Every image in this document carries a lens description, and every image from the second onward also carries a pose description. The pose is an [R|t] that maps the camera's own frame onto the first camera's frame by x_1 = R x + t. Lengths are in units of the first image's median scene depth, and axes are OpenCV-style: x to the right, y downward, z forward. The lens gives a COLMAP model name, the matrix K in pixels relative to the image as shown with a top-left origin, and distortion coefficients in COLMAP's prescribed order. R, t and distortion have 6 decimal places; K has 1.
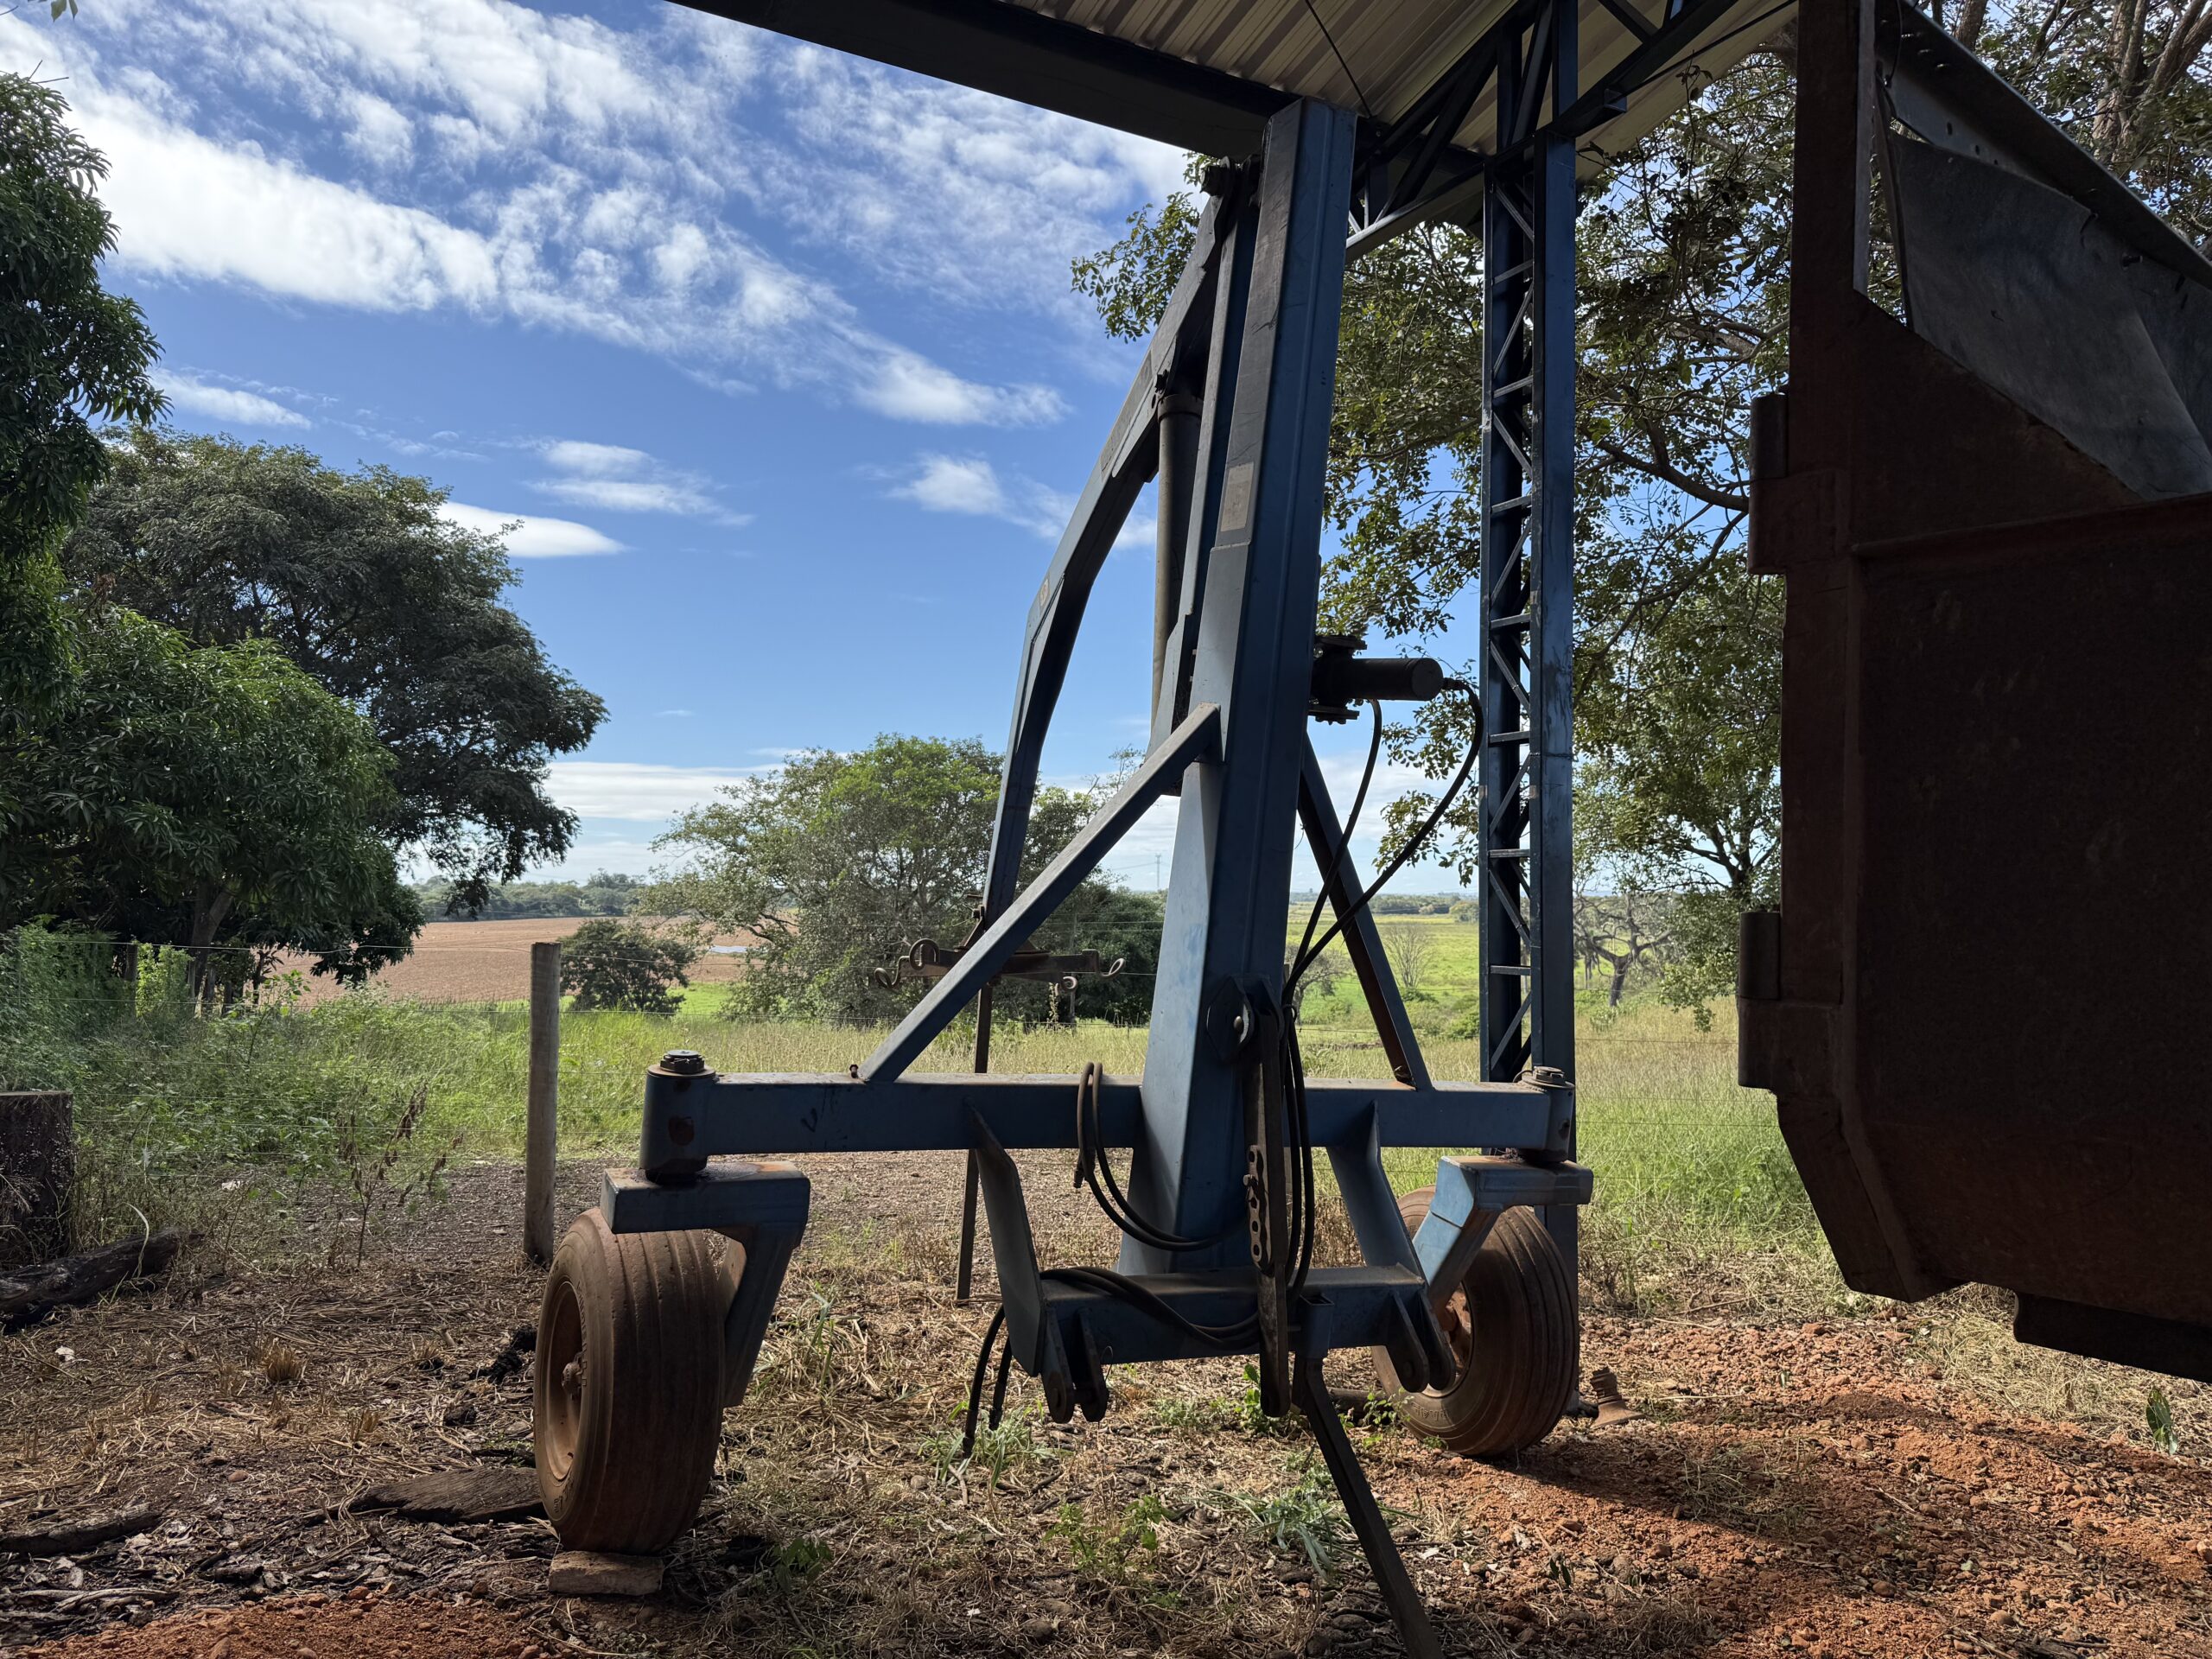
lens RADIAL K [[1530.1, 0, 1103.1], [0, 1530.1, 824.8], [0, 0, 1]] dist [0.026570, -0.046729]
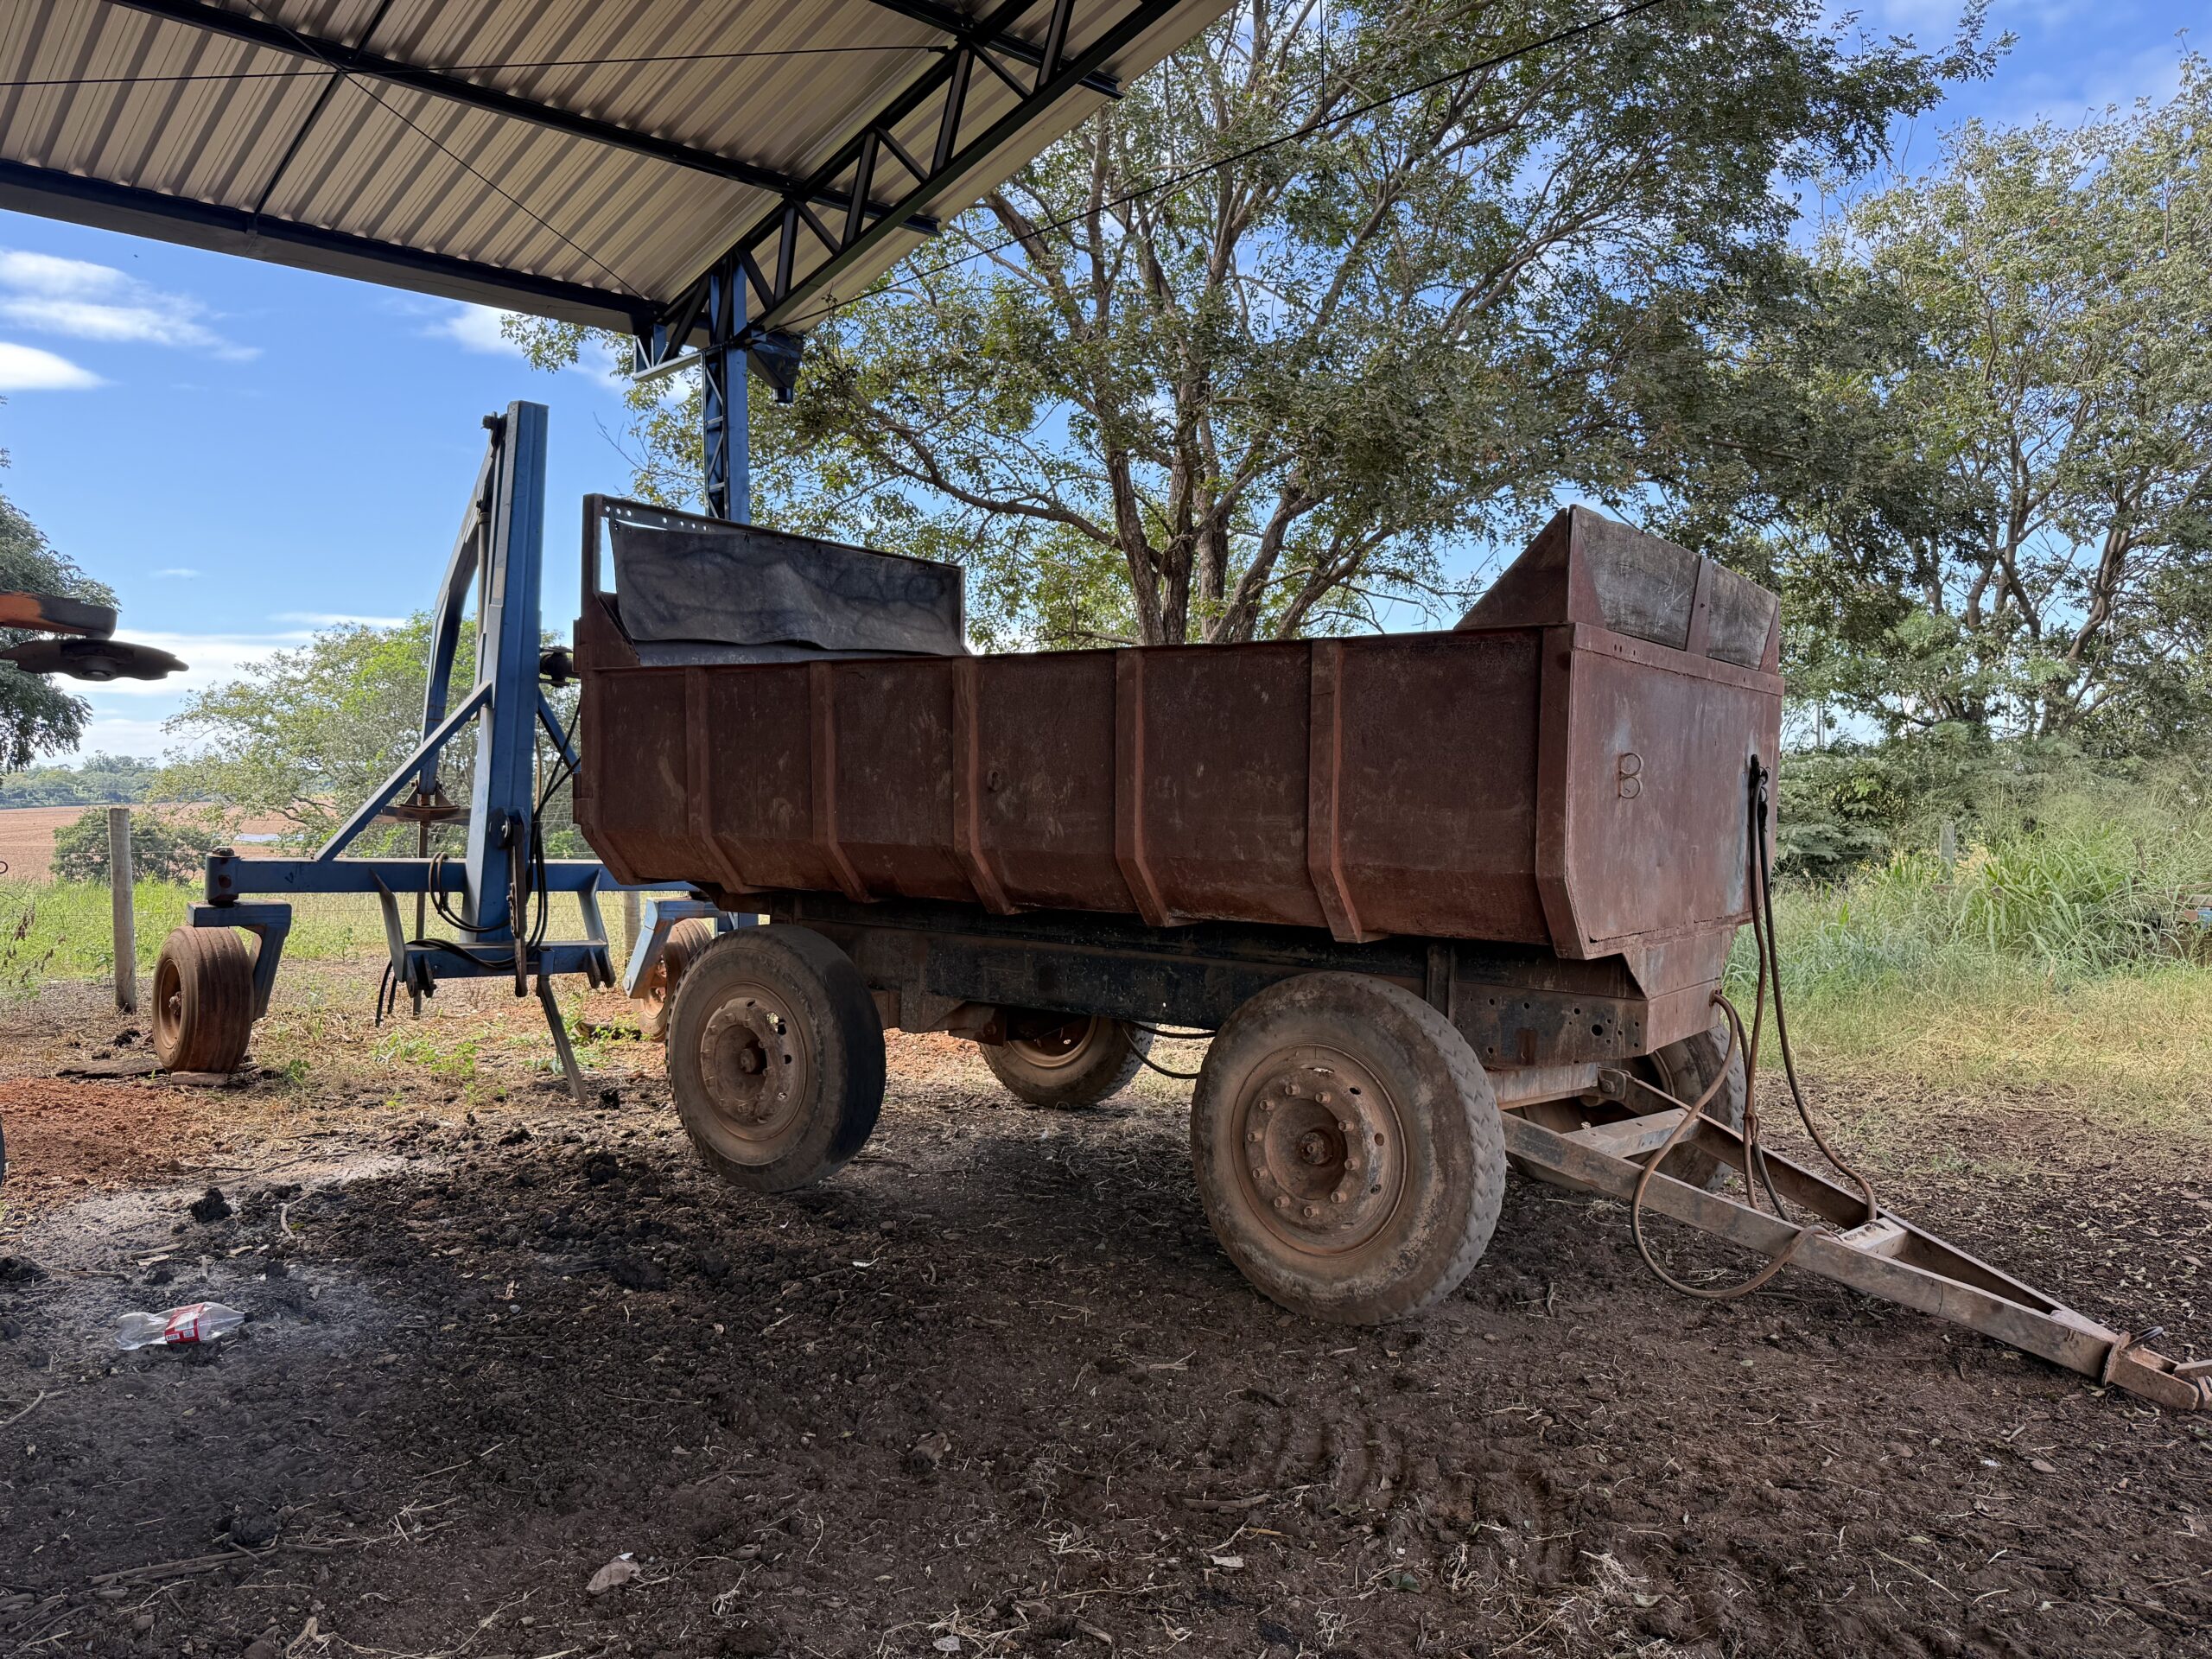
lens RADIAL K [[1569.3, 0, 1100.9], [0, 1569.3, 850.2], [0, 0, 1]] dist [0.026254, -0.023727]
pose [[0.968754, -0.032220, 0.245922, 0.263657], [0.007649, 0.994936, 0.100224, -0.043904], [-0.247906, -0.095211, 0.964094, -1.013827]]
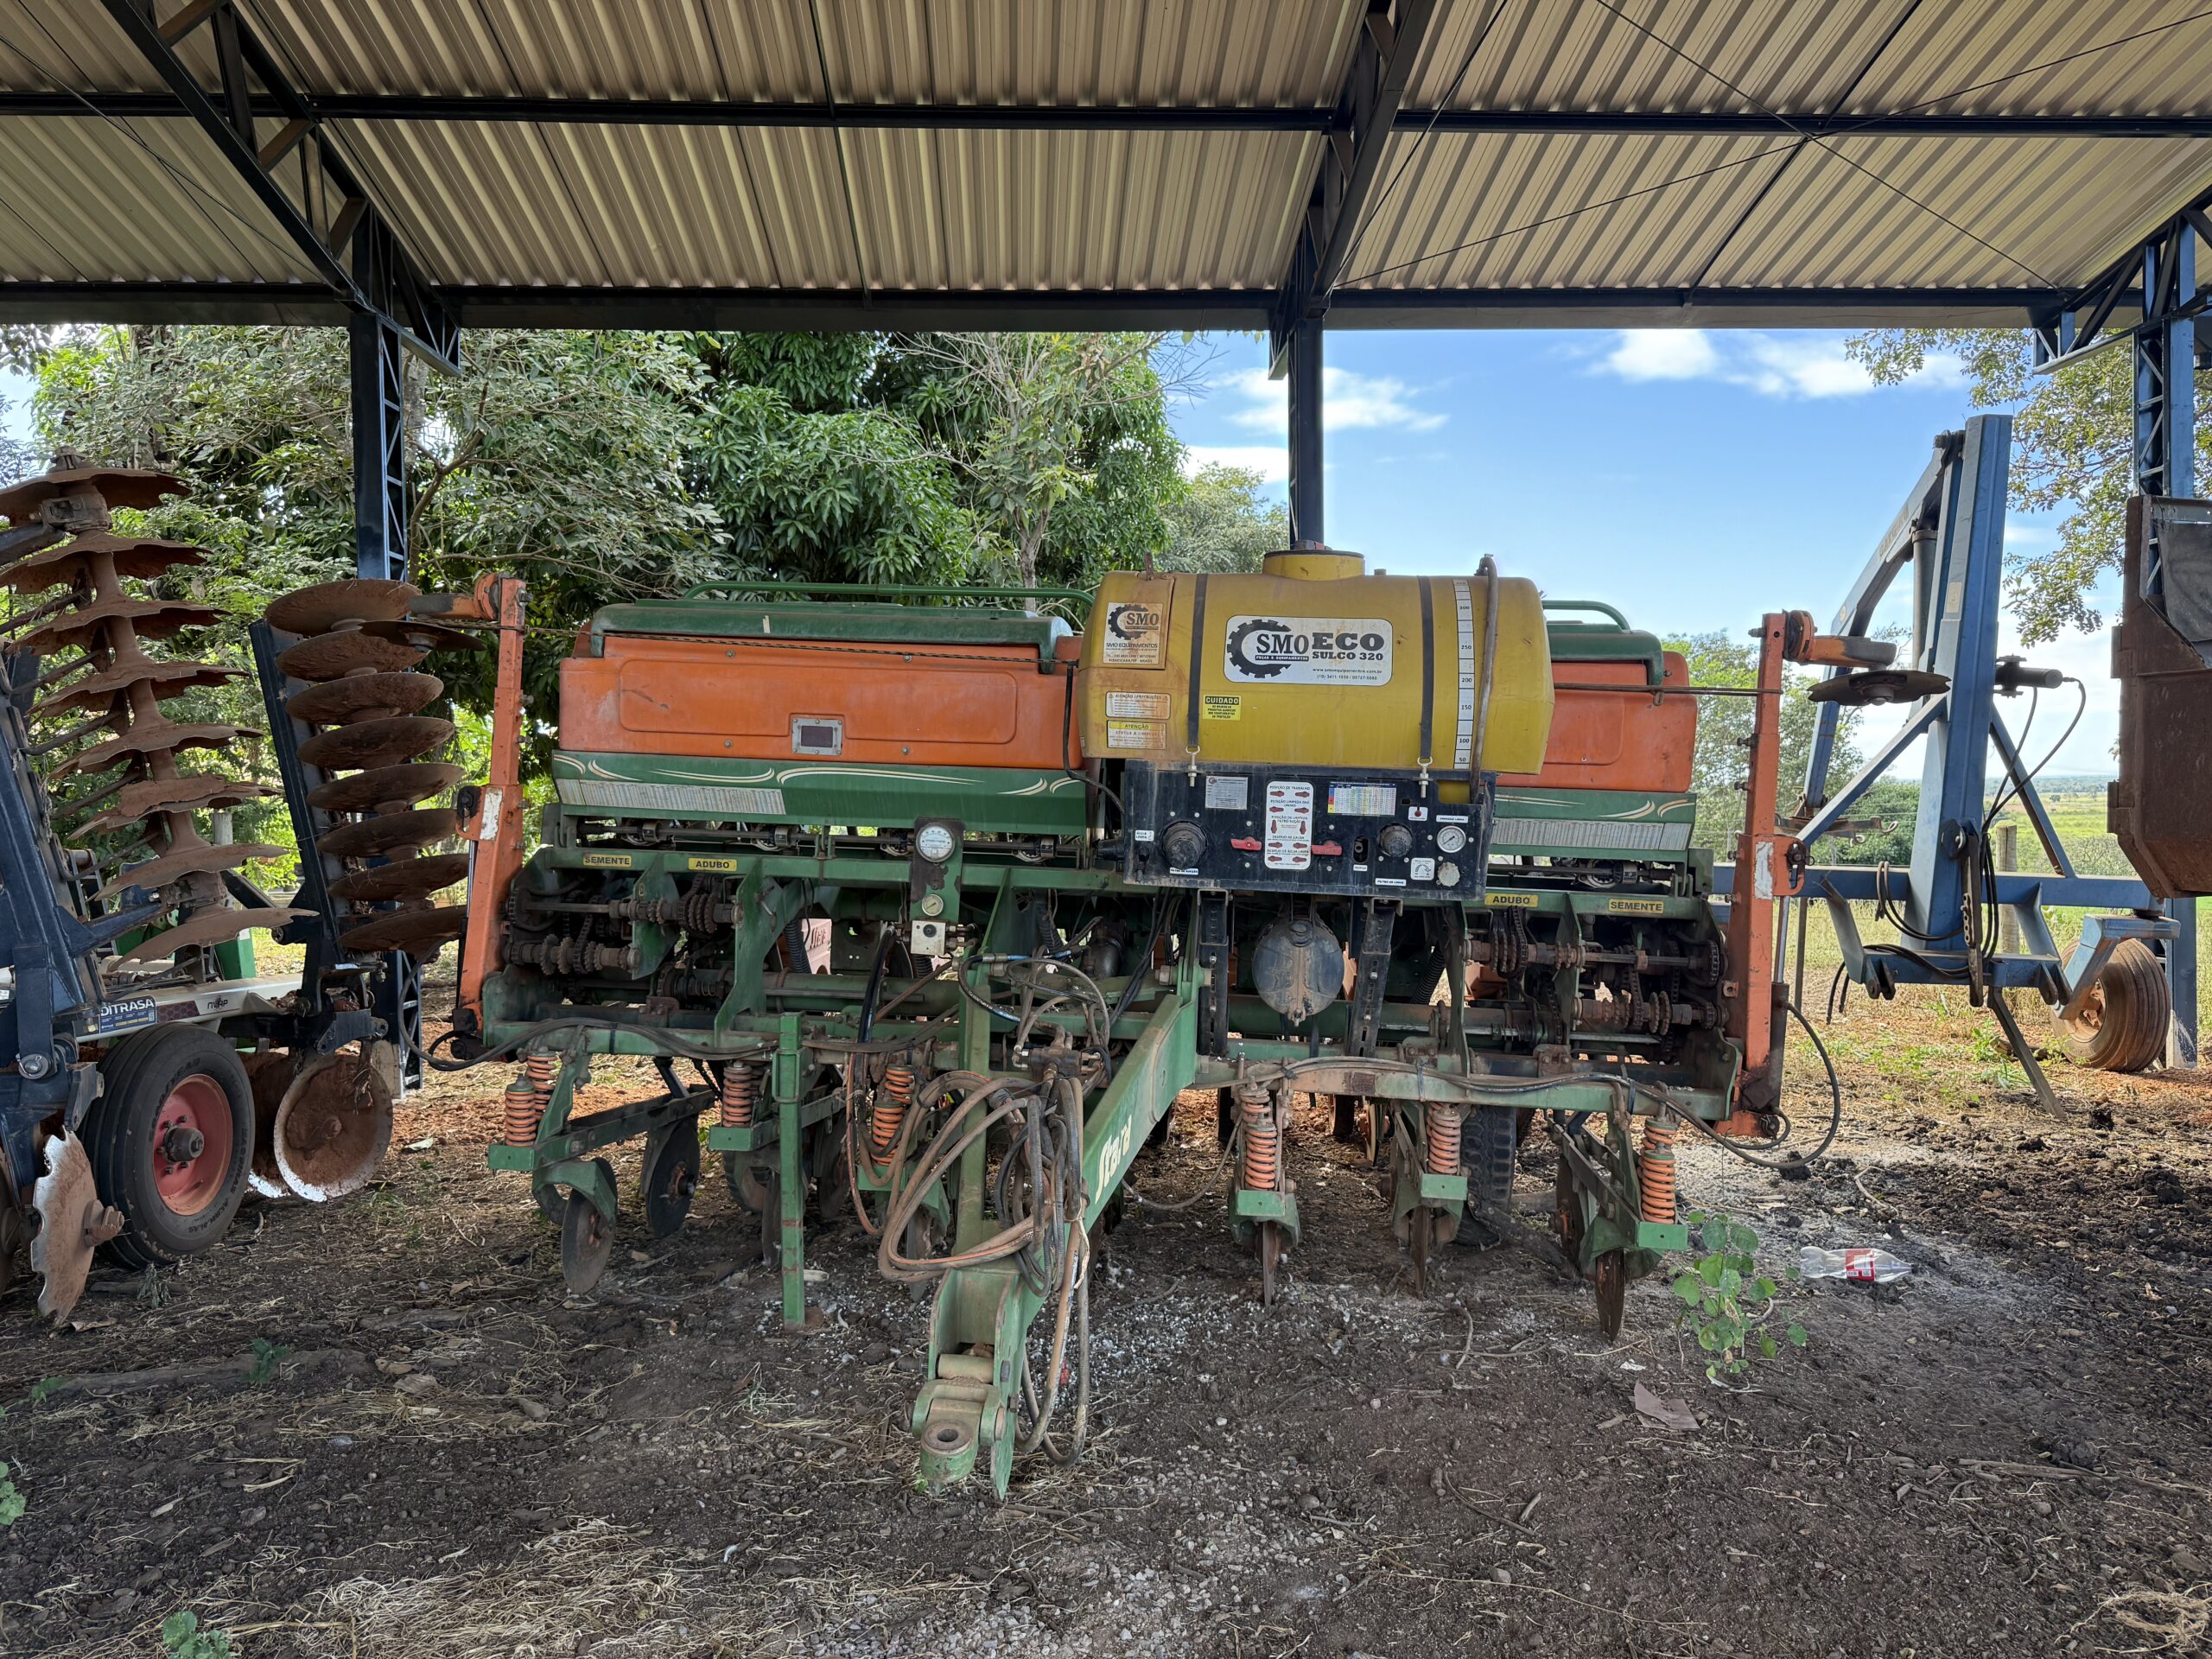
lens RADIAL K [[1569.3, 0, 1100.9], [0, 1569.3, 850.2], [0, 0, 1]] dist [0.026254, -0.023727]
pose [[0.900156, -0.018891, -0.435158, -0.025193], [0.053018, 0.996382, 0.066416, -0.053882], [0.432329, -0.082856, 0.897901, -1.162917]]
